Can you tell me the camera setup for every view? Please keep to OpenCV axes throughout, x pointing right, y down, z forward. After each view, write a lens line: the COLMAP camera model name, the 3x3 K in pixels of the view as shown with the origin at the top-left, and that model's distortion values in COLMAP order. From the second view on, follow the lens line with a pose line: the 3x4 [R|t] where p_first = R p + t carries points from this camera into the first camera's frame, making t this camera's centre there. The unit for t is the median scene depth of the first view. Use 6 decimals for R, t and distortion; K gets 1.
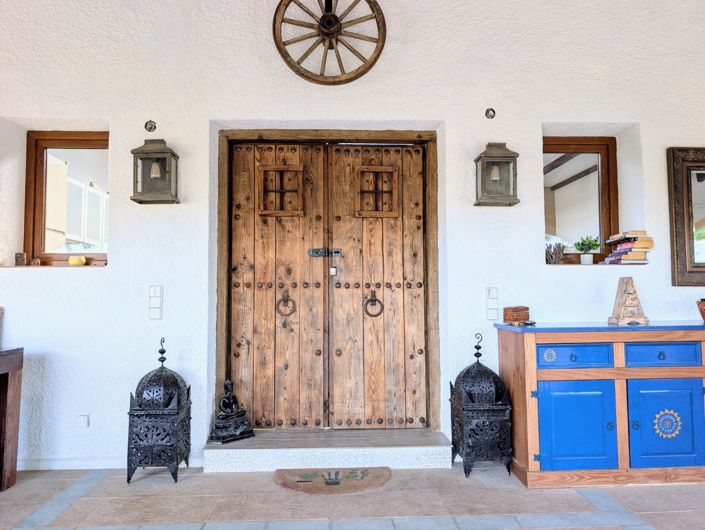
lens RADIAL K [[510.0, 0, 352.5], [0, 510.0, 265.0], [0, 0, 1]] dist [0.042144, -0.000971]
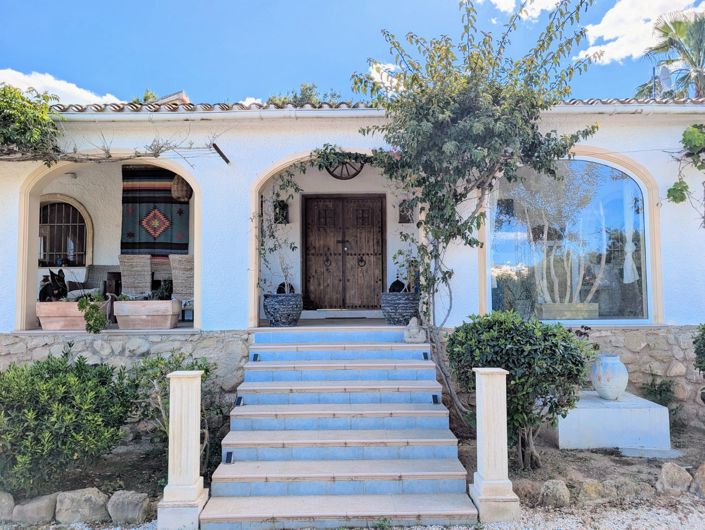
lens RADIAL K [[510.0, 0, 352.5], [0, 510.0, 265.0], [0, 0, 1]] dist [0.042144, -0.000971]
pose [[0.999082, -0.007681, -0.042155, 0.104063], [0.007070, 0.999868, -0.014634, 0.132451], [0.042261, 0.014323, 0.999004, -1.571102]]
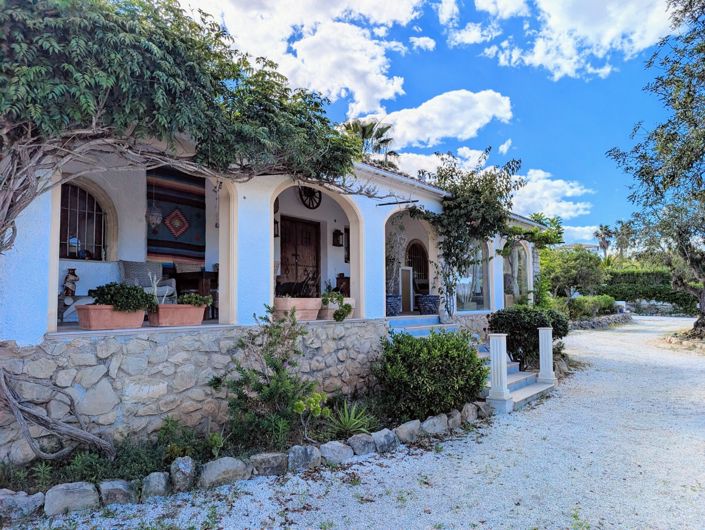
lens RADIAL K [[510.0, 0, 352.5], [0, 510.0, 265.0], [0, 0, 1]] dist [0.042144, -0.000971]
pose [[0.661982, 0.057761, 0.747290, -2.283501], [-0.040929, 0.998324, -0.040907, 0.161077], [-0.748401, -0.003506, 0.663237, -1.458274]]
